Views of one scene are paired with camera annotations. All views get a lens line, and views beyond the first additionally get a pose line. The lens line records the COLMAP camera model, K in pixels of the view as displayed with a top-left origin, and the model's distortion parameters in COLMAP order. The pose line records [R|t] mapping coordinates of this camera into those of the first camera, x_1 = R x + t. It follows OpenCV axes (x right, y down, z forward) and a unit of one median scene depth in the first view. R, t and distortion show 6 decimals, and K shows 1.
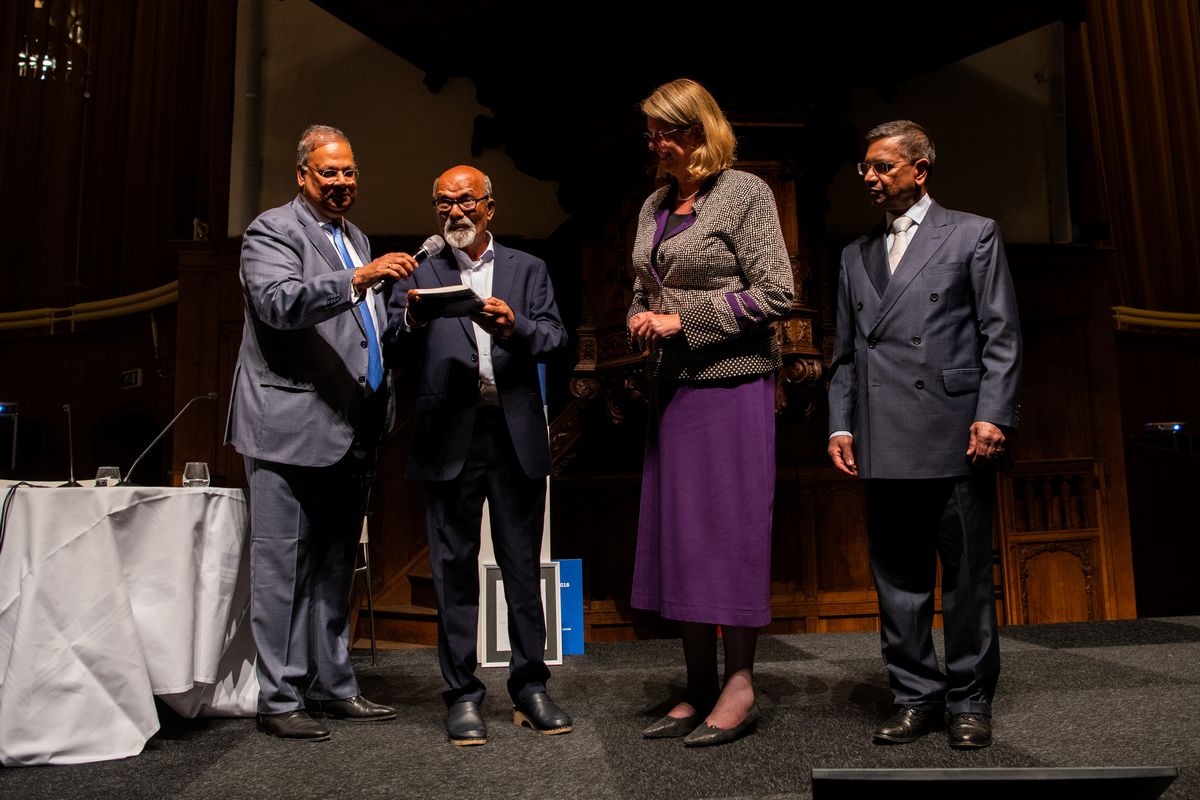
lens RADIAL K [[1070.8, 0, 640.5], [0, 1070.8, 377.1], [0, 0, 1]] dist [-0.062679, -0.002355]
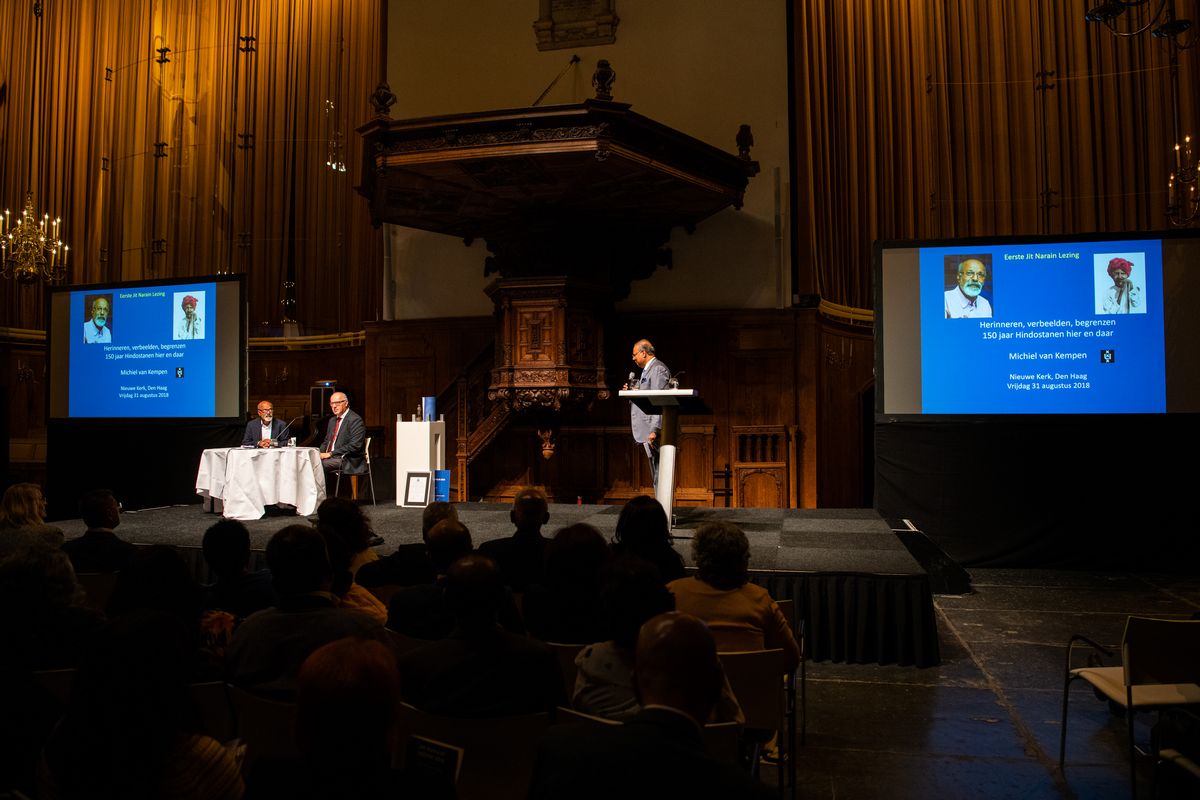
lens RADIAL K [[898.7, 0, 592.9], [0, 898.7, 381.3], [0, 0, 1]] dist [0.008151, -0.019462]
pose [[0.923497, 0.006836, -0.383544, 0.821819], [0.030301, 0.995417, 0.090700, -0.175976], [0.382406, -0.095383, 0.919058, -0.655772]]
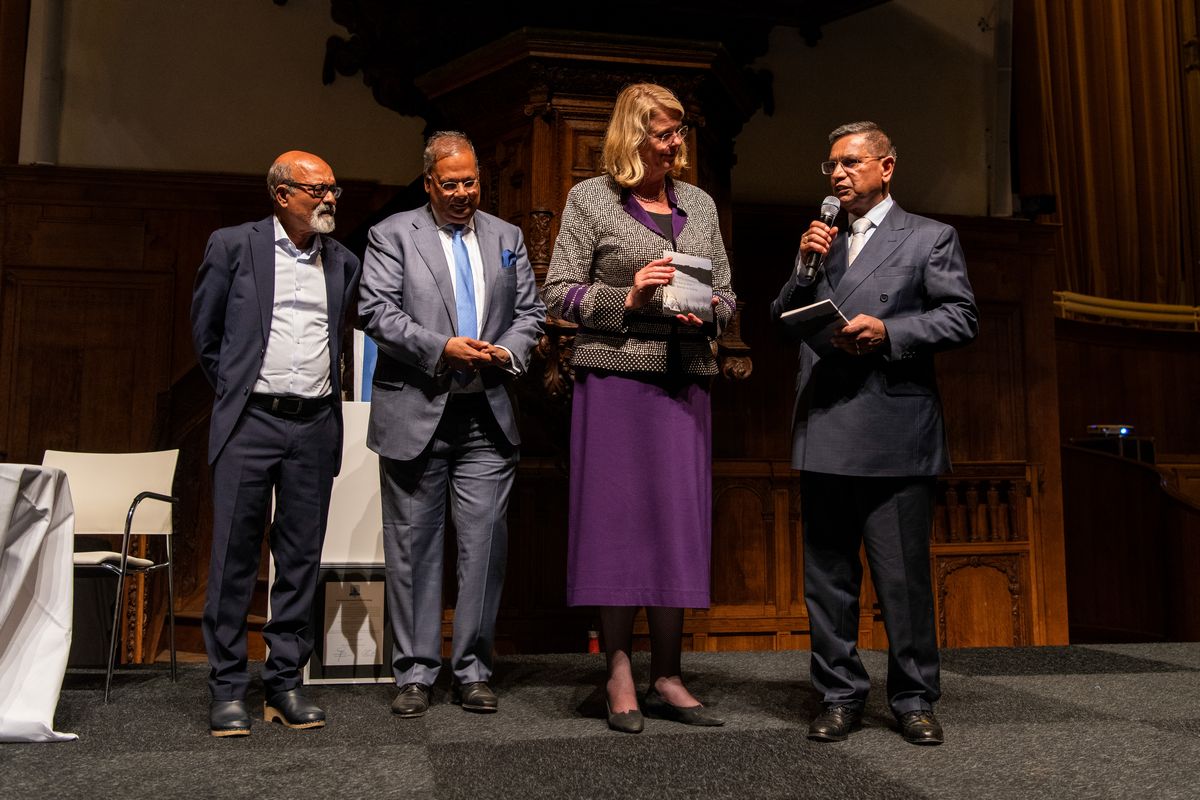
lens RADIAL K [[1235.2, 0, 619.3], [0, 1235.2, 363.2], [0, 0, 1]] dist [-0.007156, 0.000000]
pose [[0.996476, 0.035496, 0.075997, 0.011541], [-0.035941, 0.999344, 0.004493, 0.002671], [-0.075787, -0.007208, 0.997098, 0.002924]]
